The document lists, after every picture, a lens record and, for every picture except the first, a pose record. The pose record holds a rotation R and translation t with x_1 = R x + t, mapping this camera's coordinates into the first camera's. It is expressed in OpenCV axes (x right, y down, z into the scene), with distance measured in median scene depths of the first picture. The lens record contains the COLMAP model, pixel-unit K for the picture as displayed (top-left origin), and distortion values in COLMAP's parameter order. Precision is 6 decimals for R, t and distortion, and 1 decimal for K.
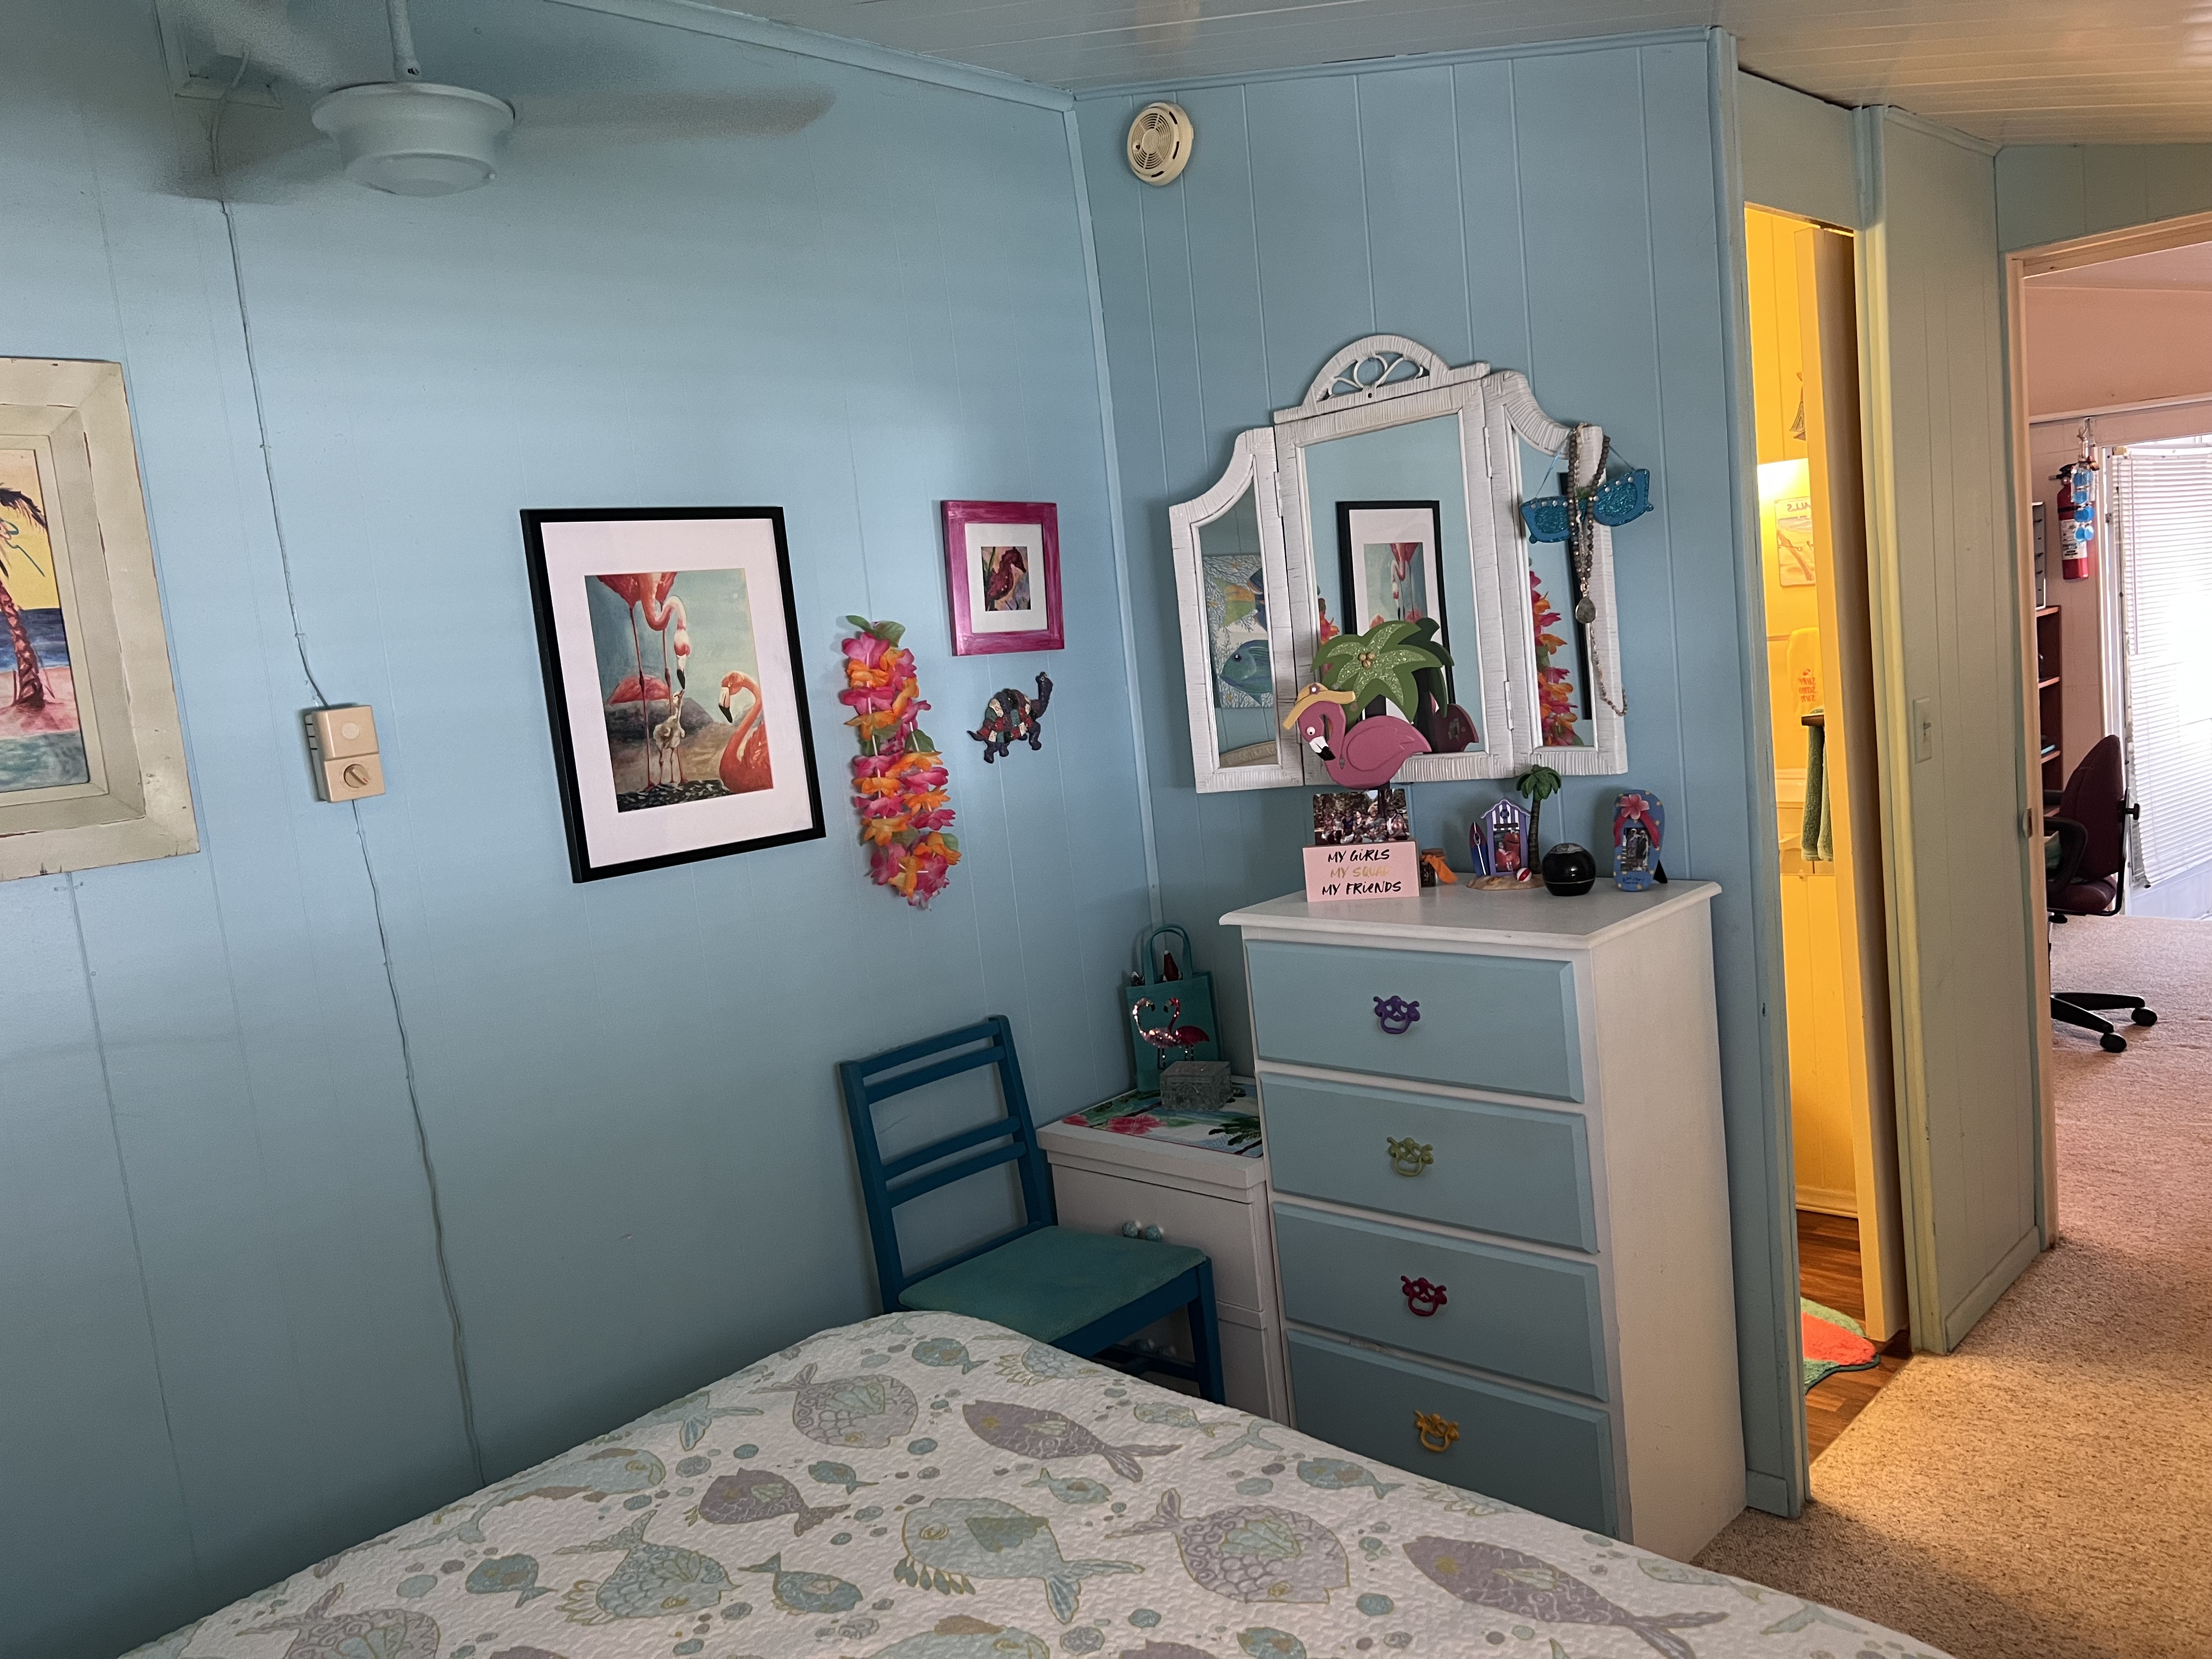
lens RADIAL K [[1696.9, 0, 1106.0], [0, 1696.9, 829.5], [0, 0, 1]] dist [0.114977, -0.136828]
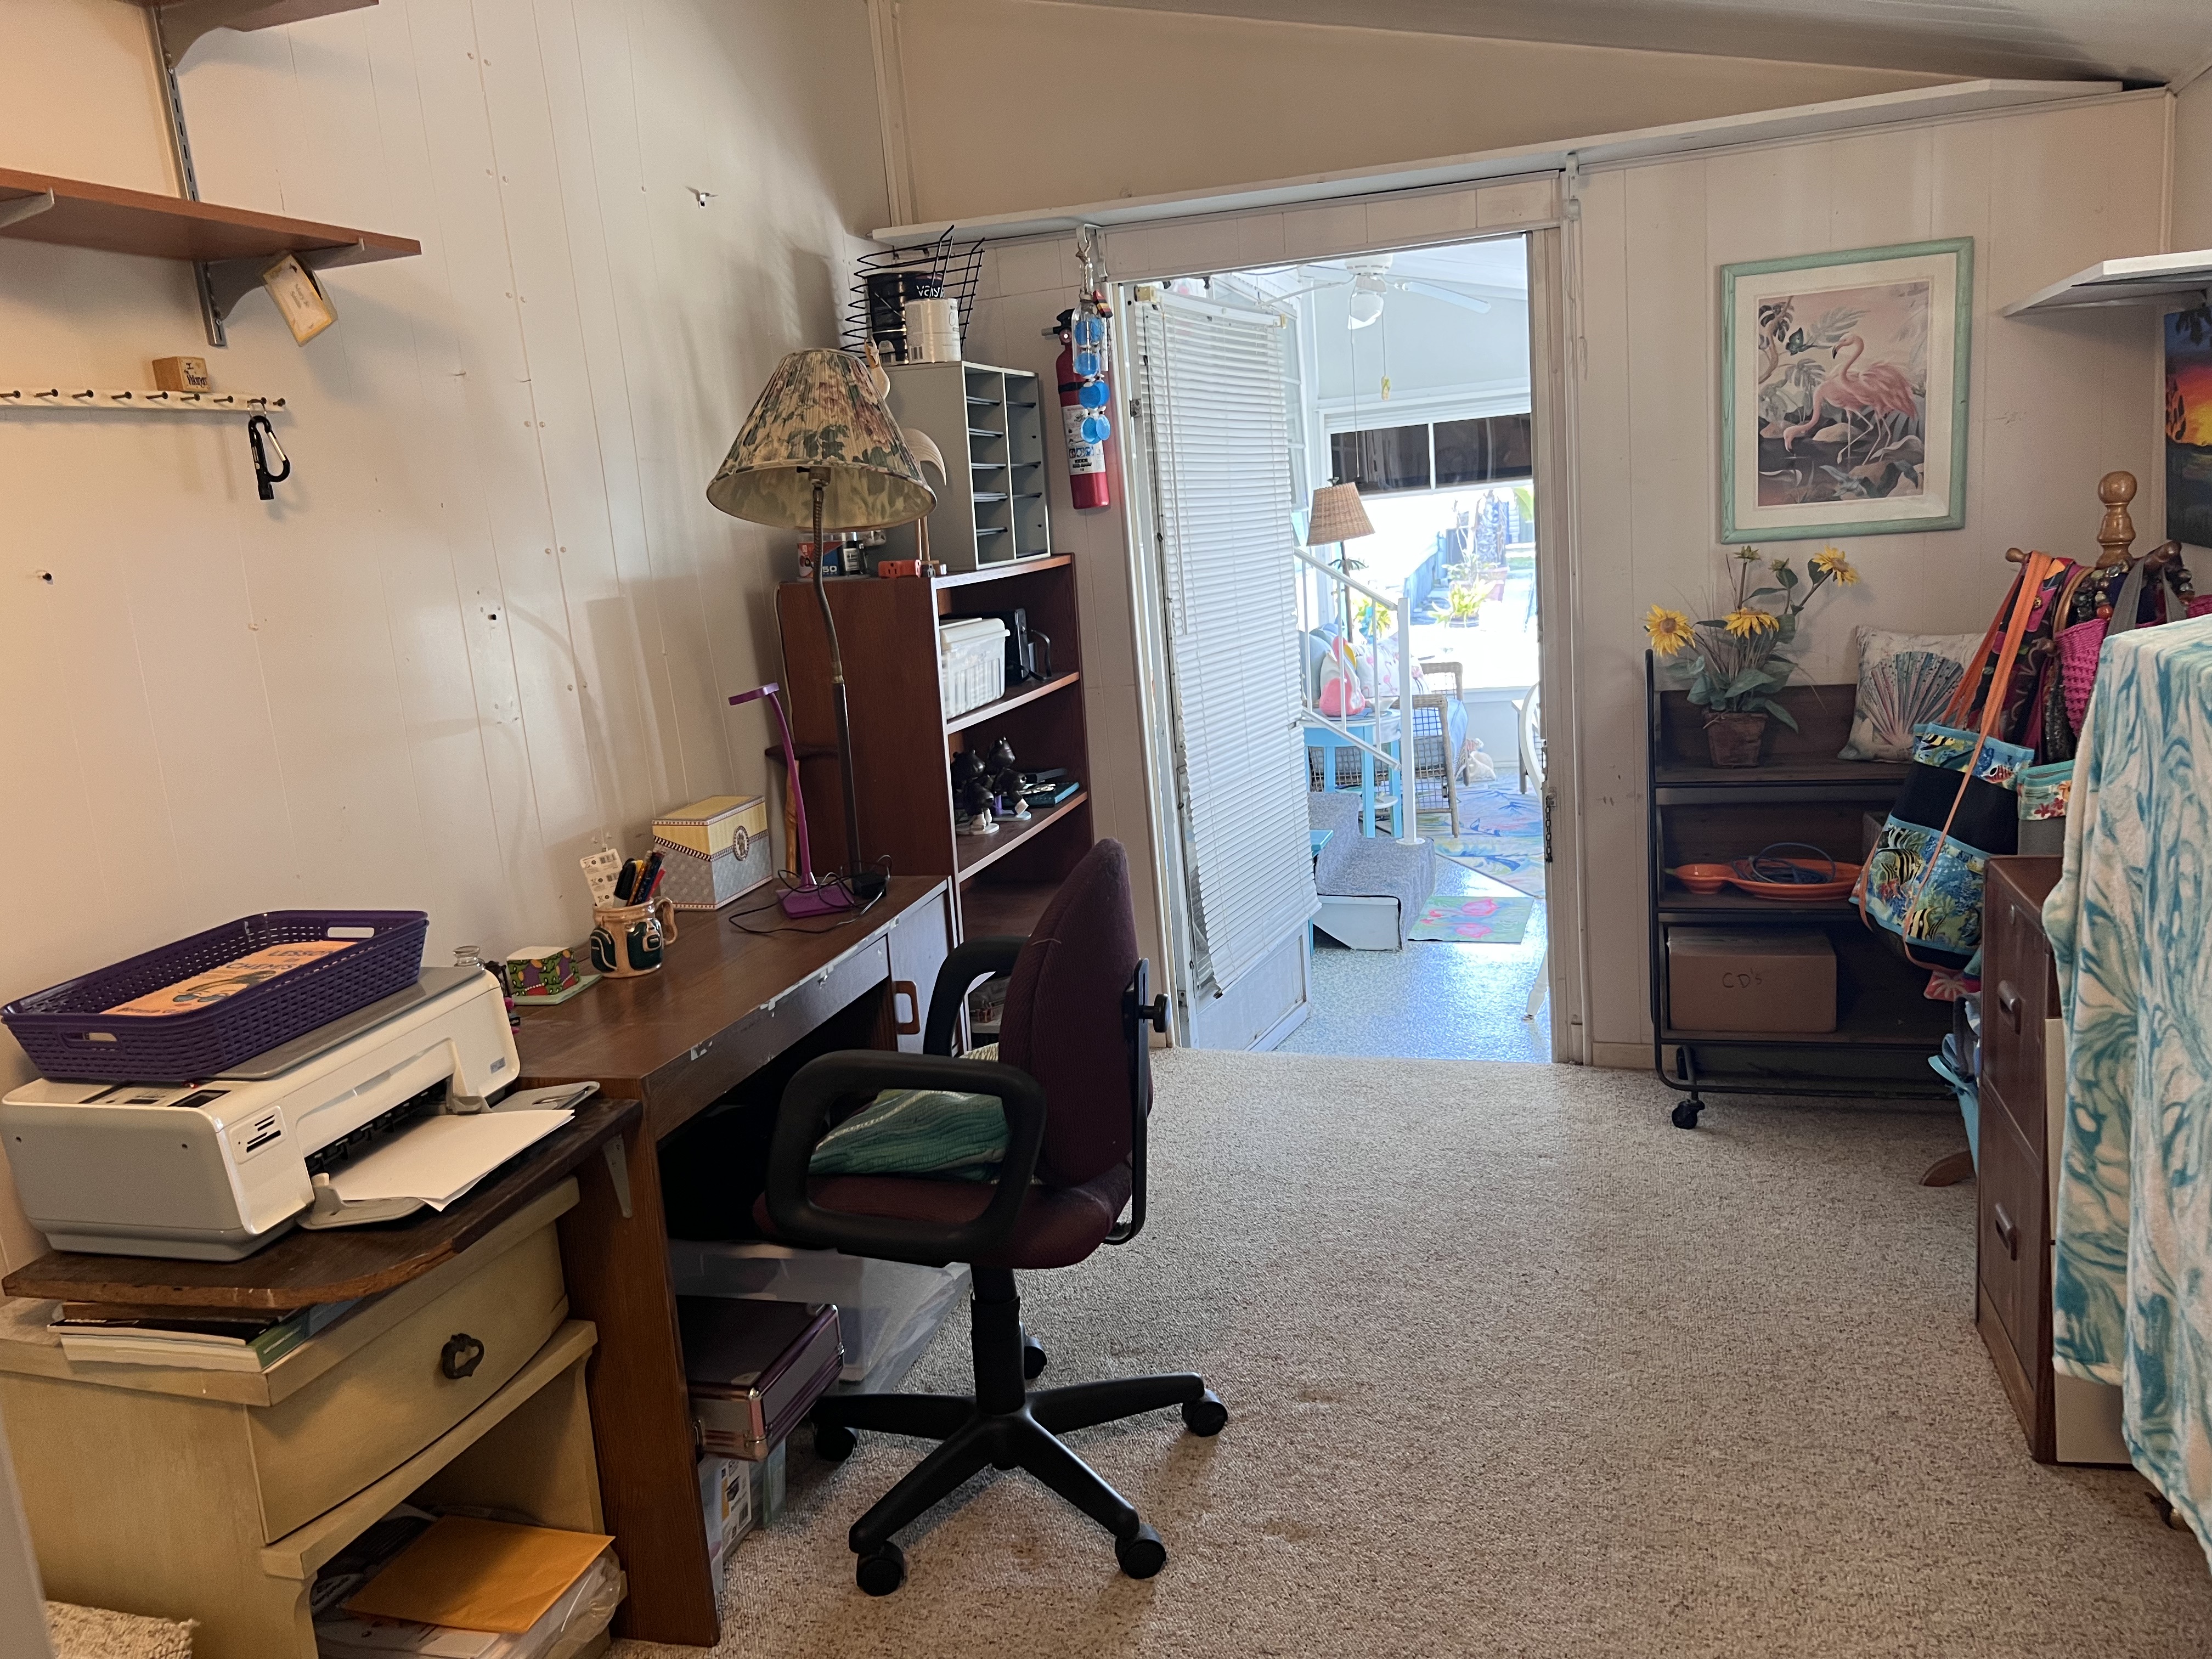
lens RADIAL K [[1696.9, 0, 1106.0], [0, 1696.9, 829.5], [0, 0, 1]] dist [0.114977, -0.136828]
pose [[0.894882, -0.053935, 0.443031, 0.300036], [0.045705, 0.998527, 0.029241, -0.051180], [-0.443955, -0.005919, 0.896029, 0.475712]]
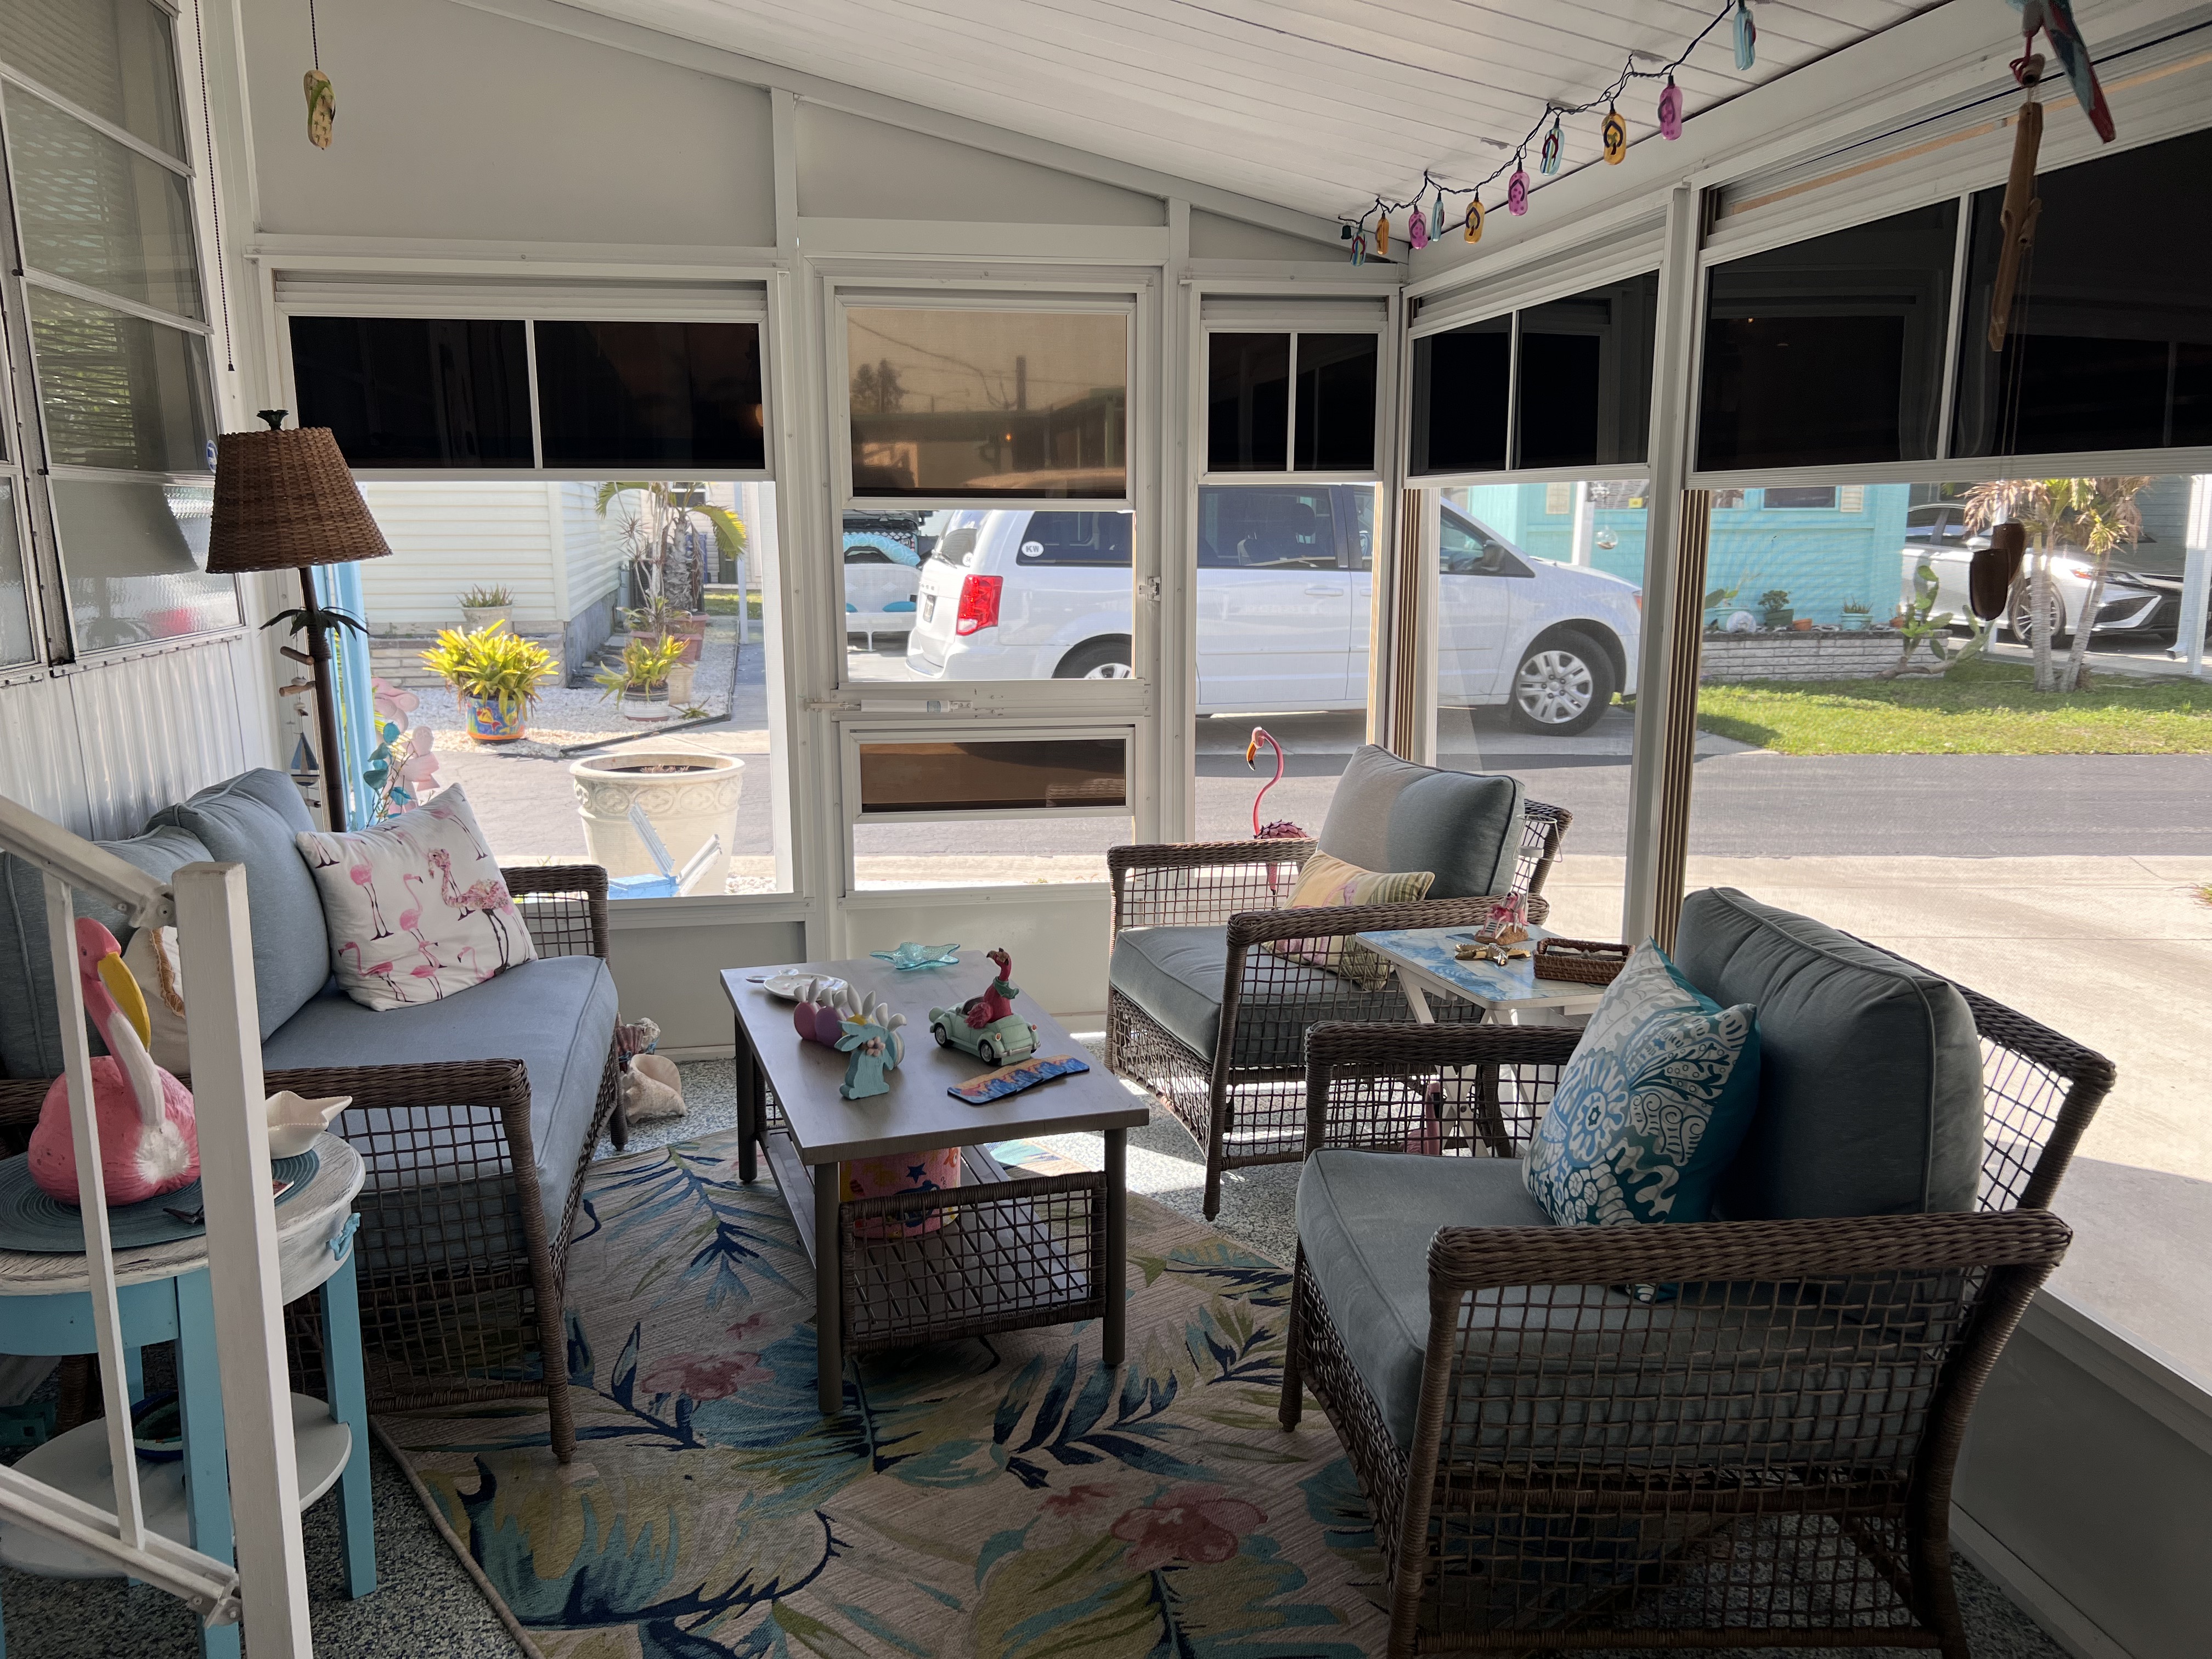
lens RADIAL K [[1696.9, 0, 1106.0], [0, 1696.9, 829.5], [0, 0, 1]] dist [0.114977, -0.136828]
pose [[0.604656, -0.043735, 0.795285, 0.523455], [0.036004, 0.998971, 0.027562, -0.097603], [-0.795673, 0.011968, 0.605609, 0.743607]]
